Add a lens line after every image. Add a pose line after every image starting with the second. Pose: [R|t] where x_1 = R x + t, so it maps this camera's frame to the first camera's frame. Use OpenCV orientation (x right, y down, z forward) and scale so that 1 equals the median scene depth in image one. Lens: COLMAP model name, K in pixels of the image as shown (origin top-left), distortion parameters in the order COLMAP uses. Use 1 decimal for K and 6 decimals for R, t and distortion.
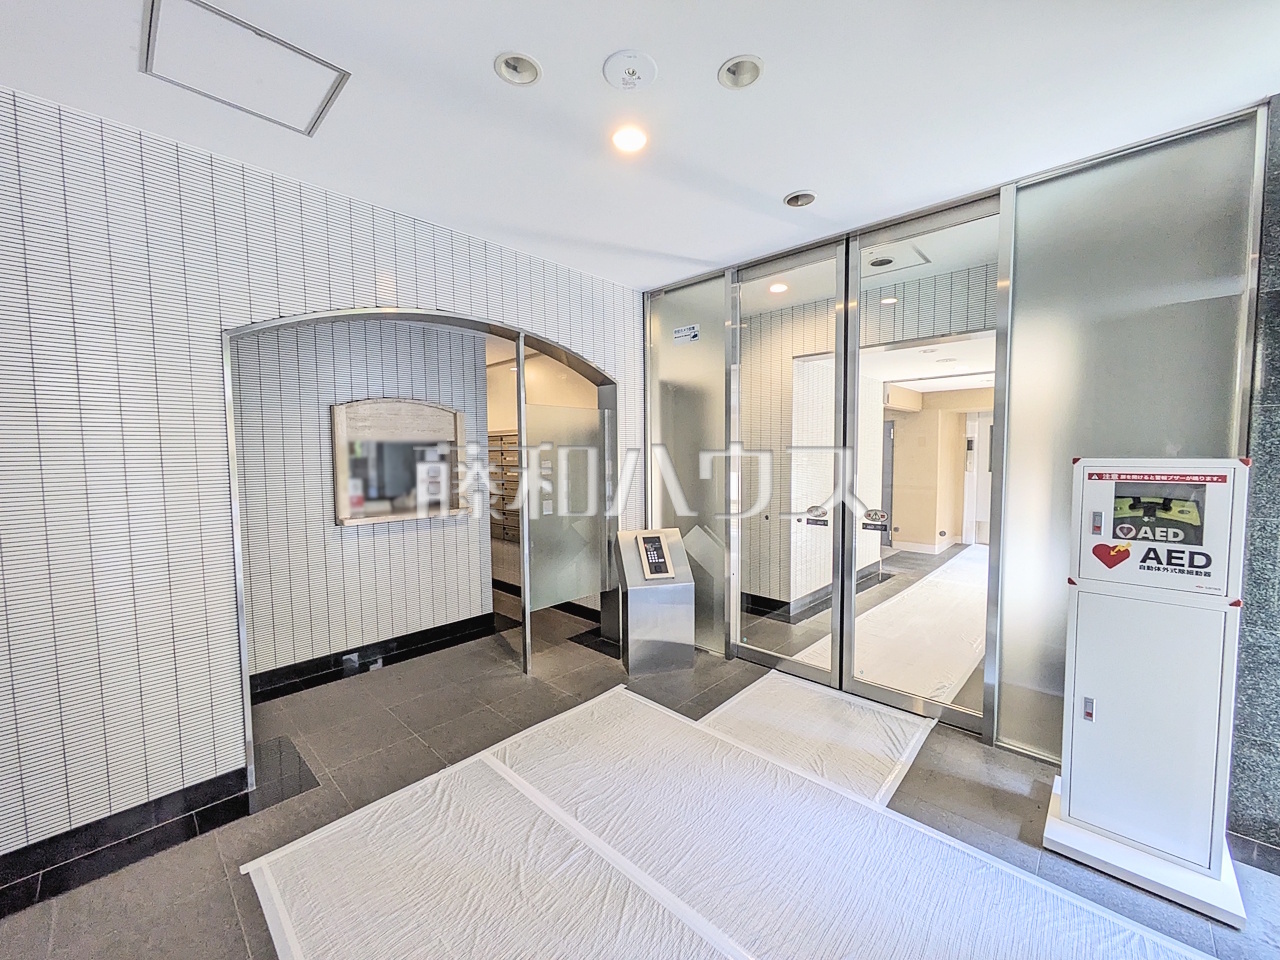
lens RADIAL K [[505.5, 0, 640.0], [0, 505.5, 480.0], [0, 0, 1]] dist [-0.001258, -0.000129]
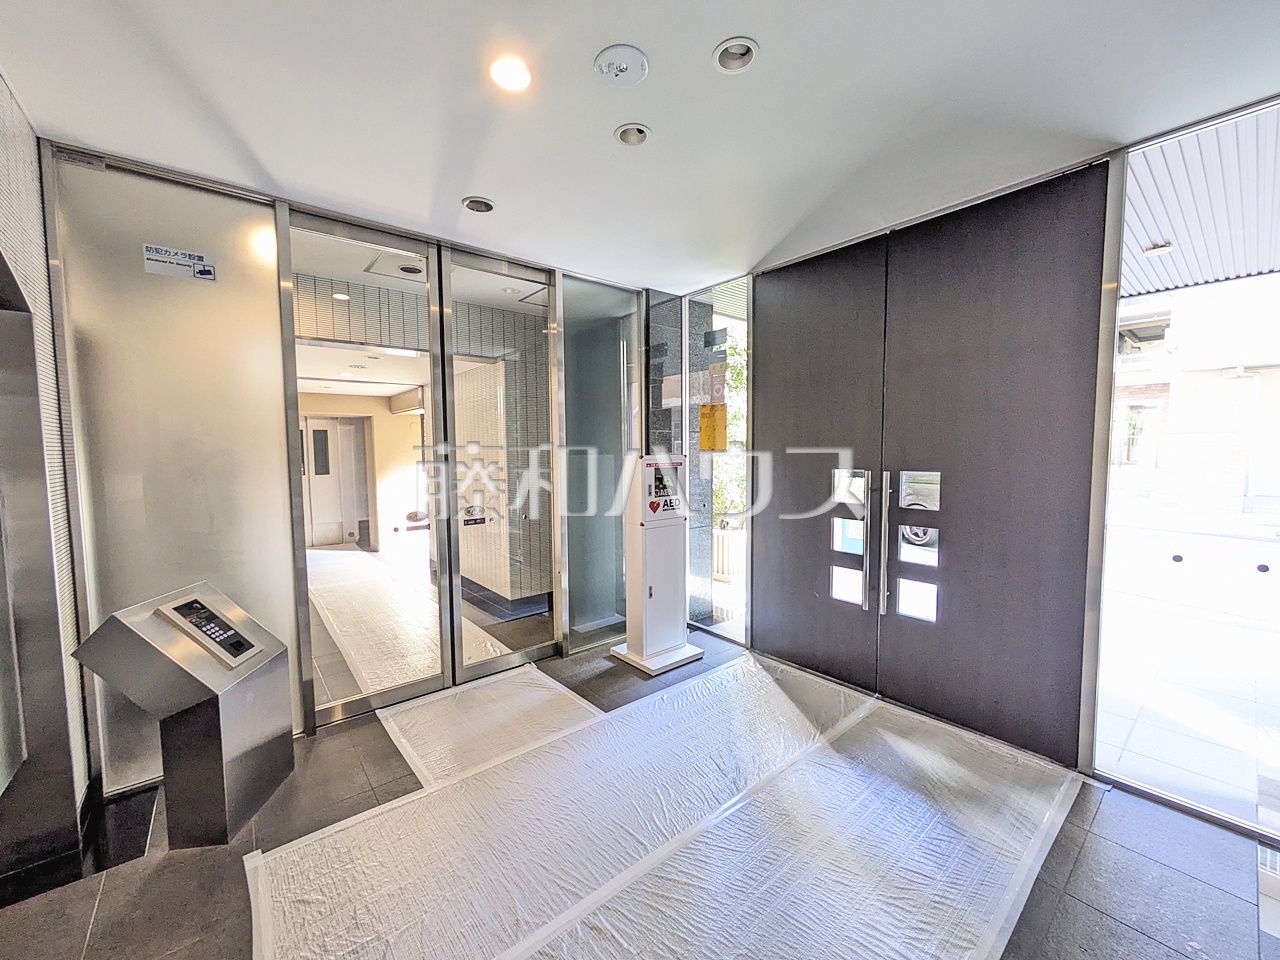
lens RADIAL K [[508.0, 0, 640.0], [0, 508.0, 480.0], [0, 0, 1]] dist [-0.006115, -0.000104]
pose [[0.117892, -0.051804, 0.991674, -0.647622], [0.063681, 0.996977, 0.044510, -0.025972], [-0.990982, 0.057903, 0.120835, 0.553845]]
